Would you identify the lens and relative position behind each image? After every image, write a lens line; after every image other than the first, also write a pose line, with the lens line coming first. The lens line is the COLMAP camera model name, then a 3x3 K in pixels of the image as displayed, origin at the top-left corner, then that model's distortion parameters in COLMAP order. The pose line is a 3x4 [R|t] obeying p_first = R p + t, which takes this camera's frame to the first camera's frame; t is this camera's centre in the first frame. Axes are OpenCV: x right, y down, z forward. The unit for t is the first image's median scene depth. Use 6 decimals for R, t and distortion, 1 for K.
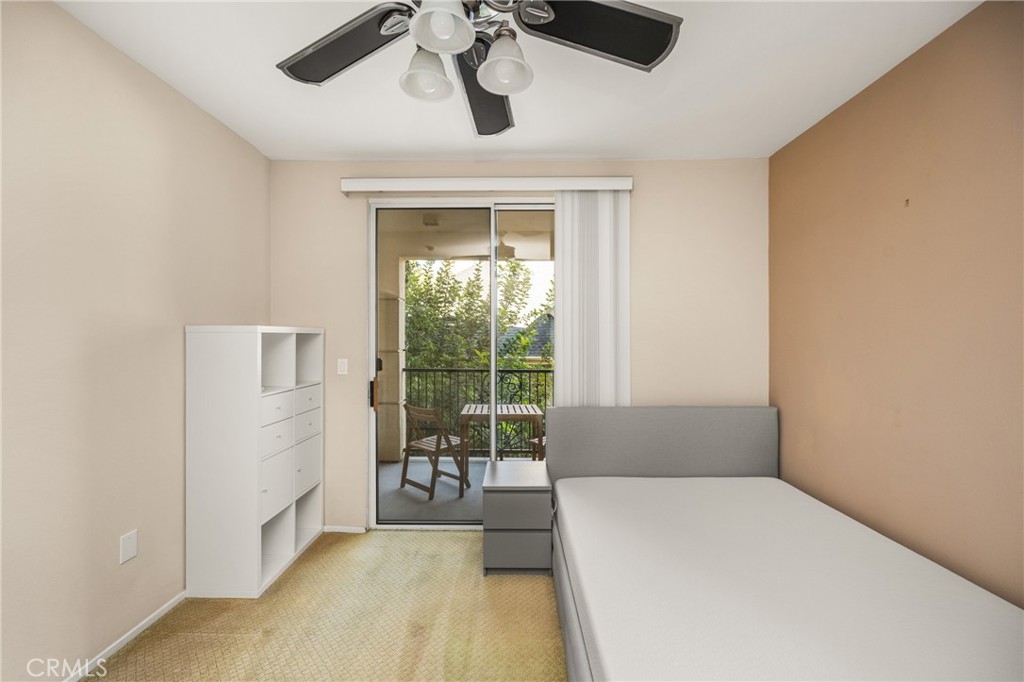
lens RADIAL K [[397.4, 0, 529.5], [0, 397.4, 342.0], [0, 0, 1]] dist [-0.003166, -0.000646]
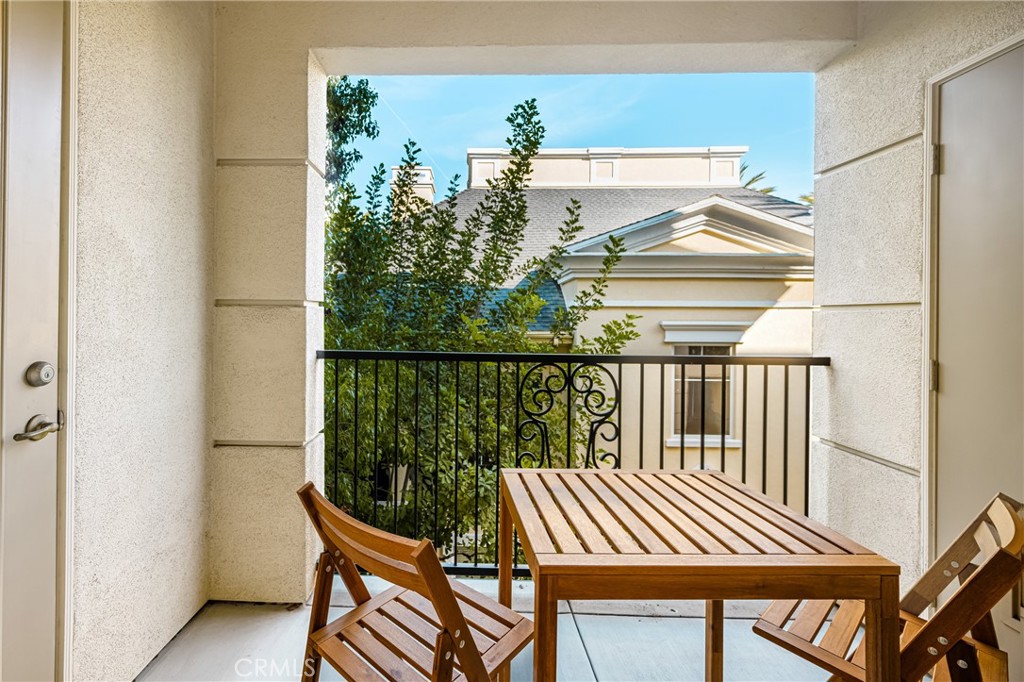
lens RADIAL K [[438.7, 0, 457.3], [0, 438.7, 313.5], [0, 0, 1]] dist [-0.004391, -0.000716]
pose [[0.998546, -0.004620, -0.053711, -0.208889], [0.004050, 0.999934, -0.010713, 0.045857], [0.053757, 0.010480, 0.998499, 0.767236]]
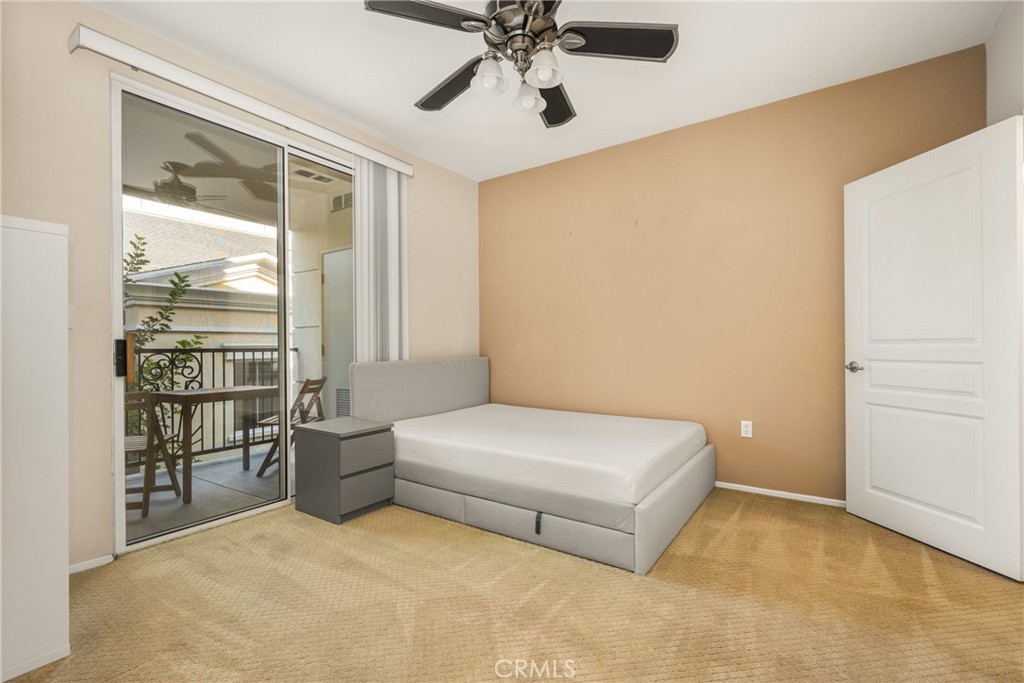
lens RADIAL K [[435.5, 0, 508.9], [0, 435.5, 345.5], [0, 0, 1]] dist [0.001220, -0.000647]
pose [[0.570572, -0.010952, 0.821175, -0.513238], [0.017299, 0.999849, 0.001316, 0.099613], [-0.821066, 0.013455, 0.570675, 0.015861]]
